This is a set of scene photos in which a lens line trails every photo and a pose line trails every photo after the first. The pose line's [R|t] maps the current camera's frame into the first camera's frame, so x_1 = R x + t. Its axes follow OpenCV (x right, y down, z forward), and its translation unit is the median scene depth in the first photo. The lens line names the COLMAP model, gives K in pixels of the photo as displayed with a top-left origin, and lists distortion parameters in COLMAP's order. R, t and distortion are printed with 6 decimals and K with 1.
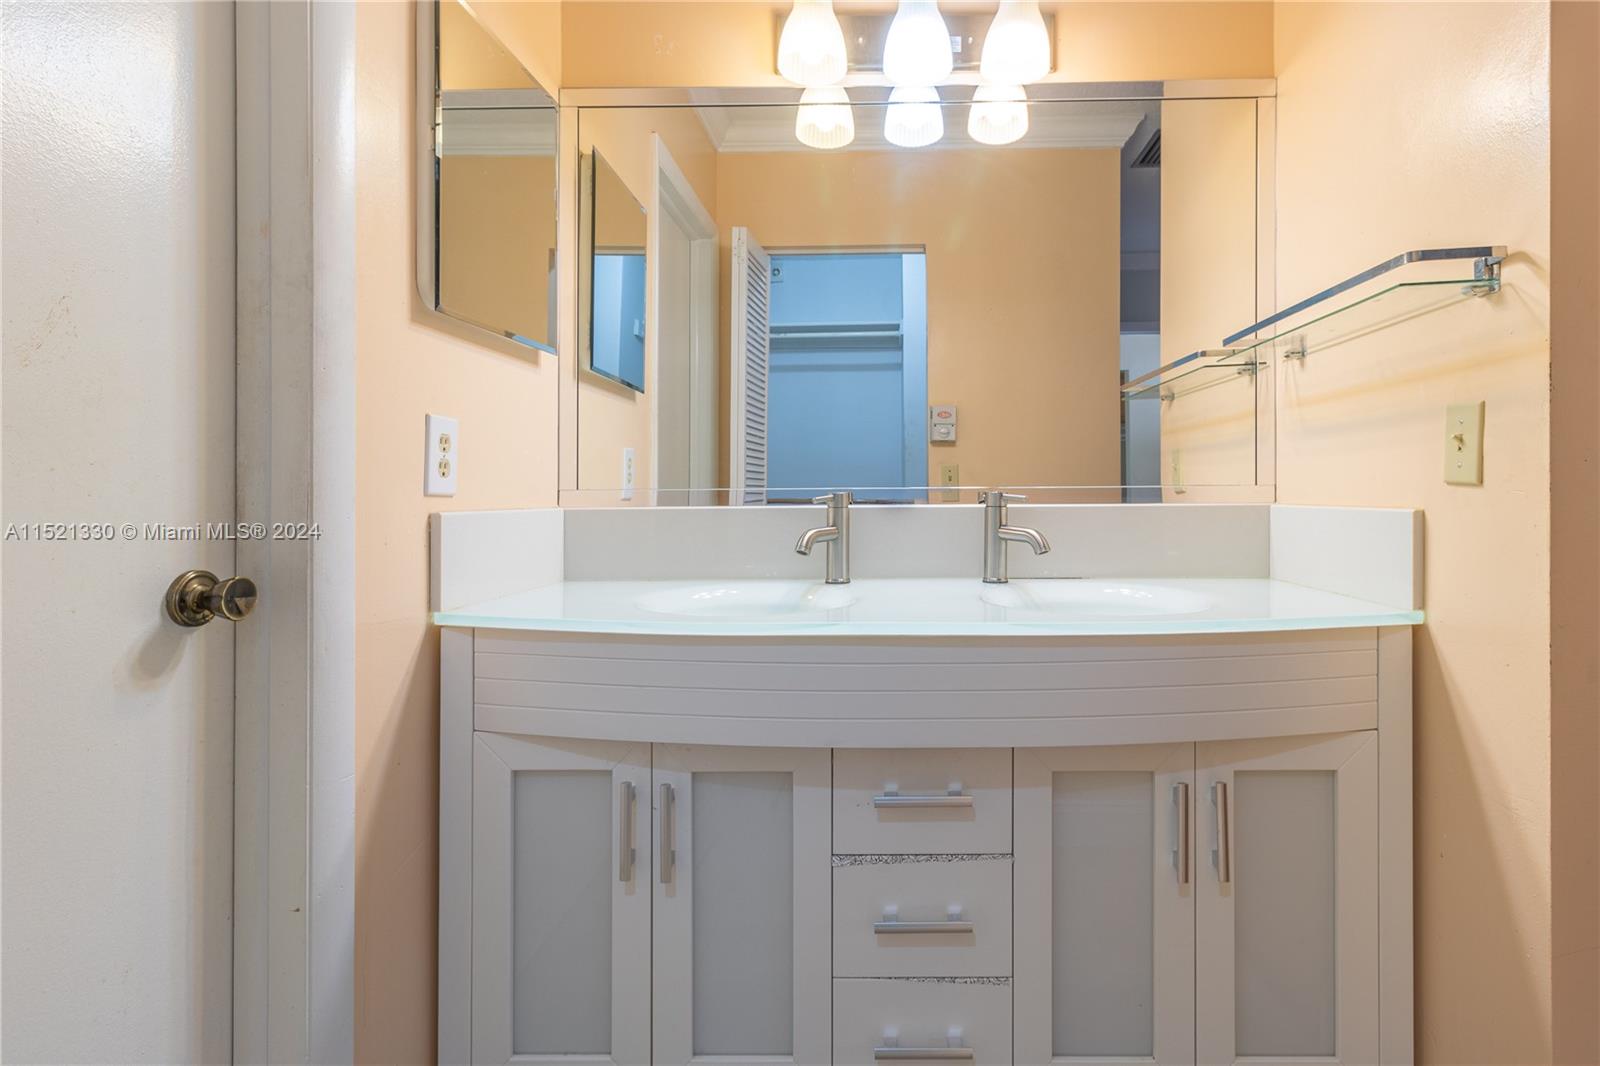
lens RADIAL K [[775.2, 0, 861.8], [0, 775.2, 487.8], [0, 0, 1]] dist [-0.000811, 0.000096]
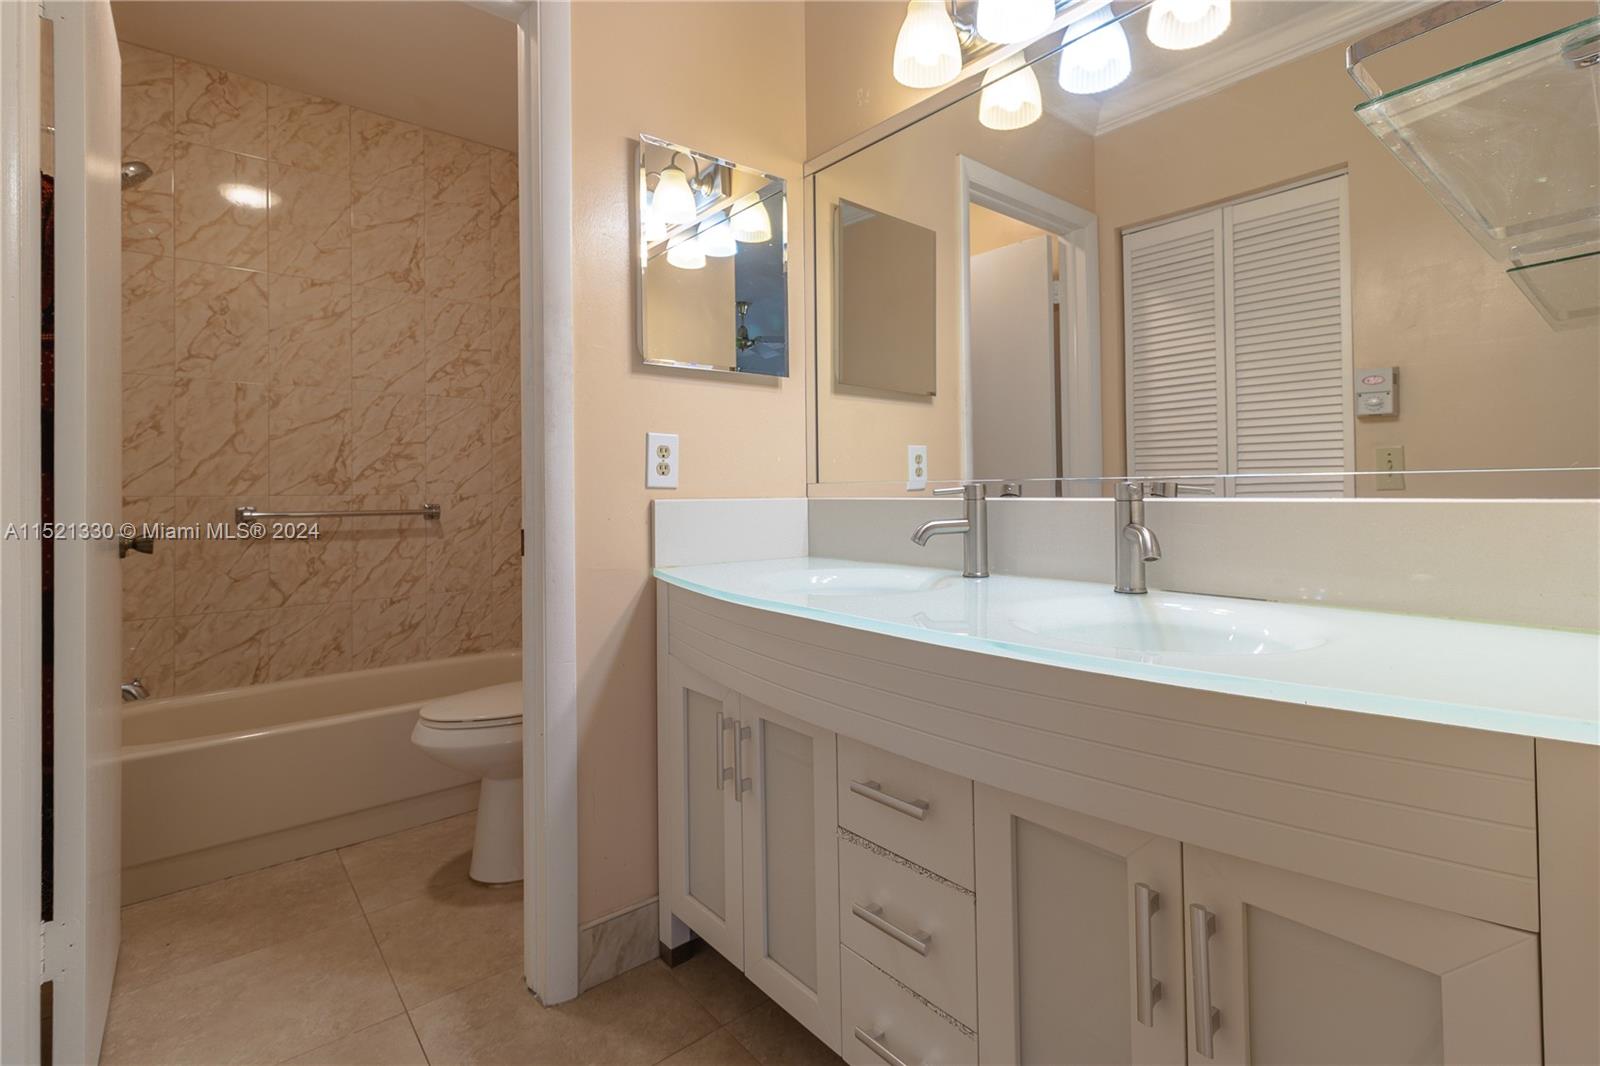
lens RADIAL K [[735.0, 0, 810.1], [0, 735.0, 476.0], [0, 0, 1]] dist [-0.000216, -0.000147]
pose [[0.665946, -0.012963, -0.745887, 0.681513], [0.008505, 0.999916, -0.009785, 0.003296], [0.745952, 0.000173, 0.666000, 0.293391]]
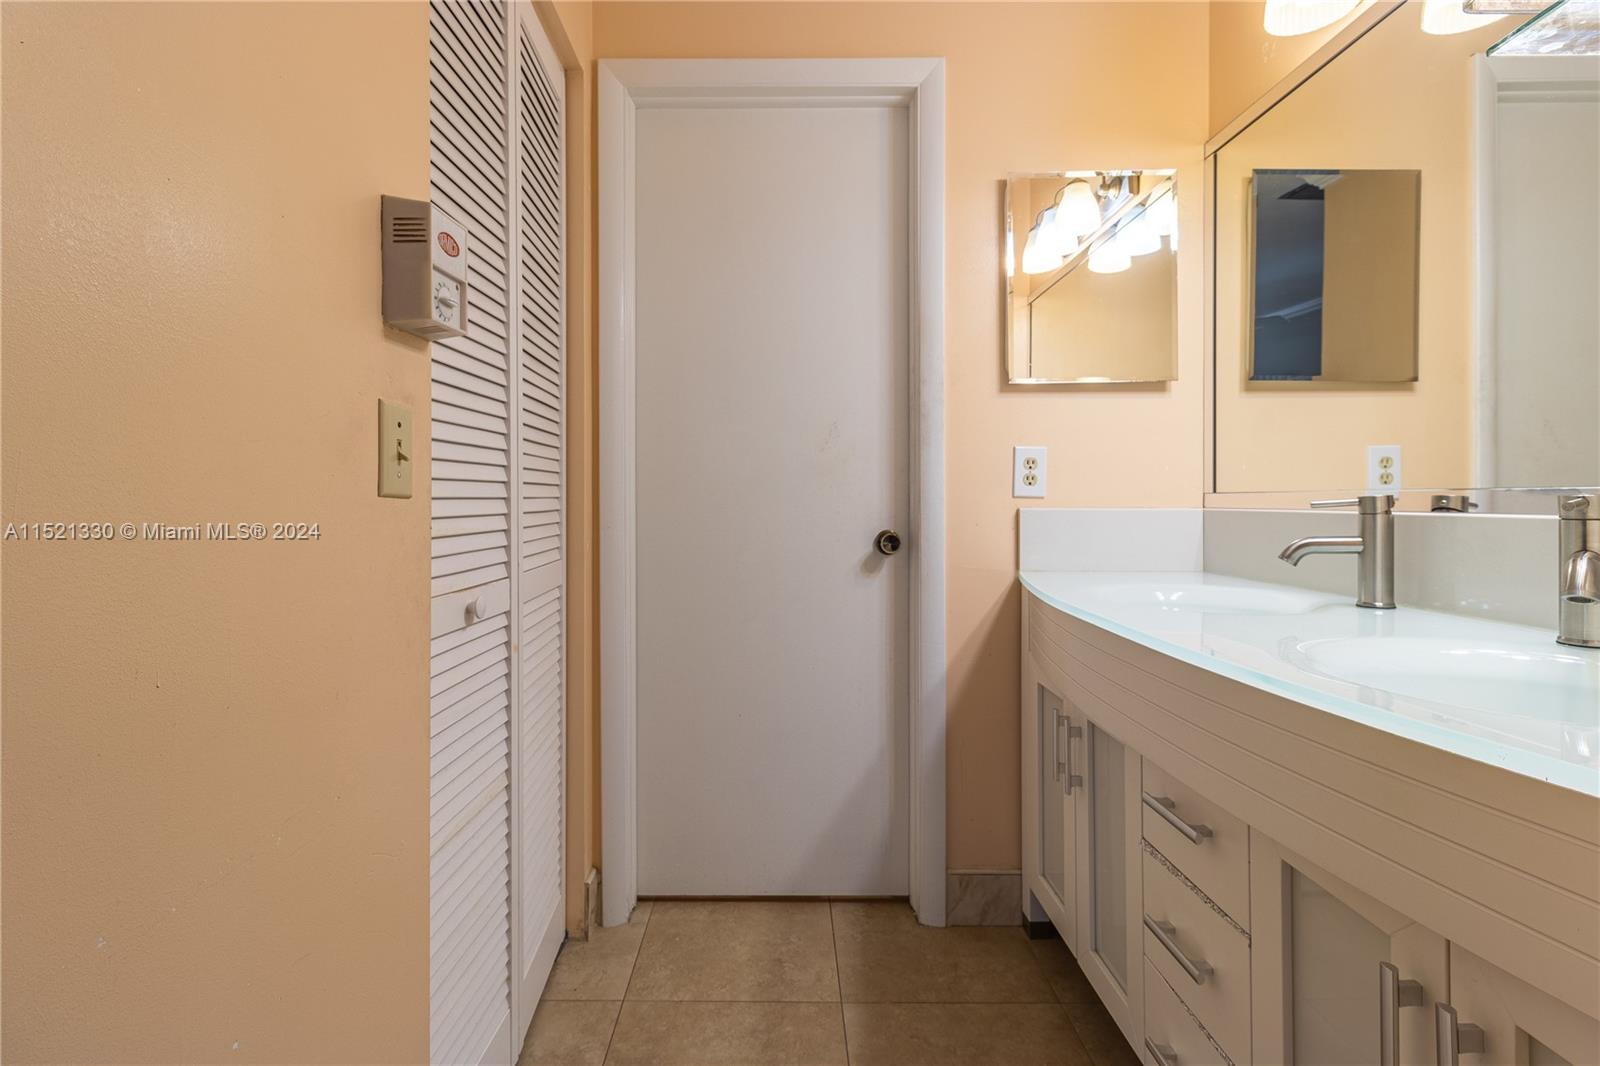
lens RADIAL K [[751.1, 0, 800.0], [0, 751.1, 495.7], [0, 0, 1]] dist [-0.000720, -0.000339]
pose [[0.020410, 0.001506, -0.999791, 0.977143], [0.006514, 0.999977, 0.001640, 0.001165], [0.999770, -0.006546, 0.020400, 0.514752]]
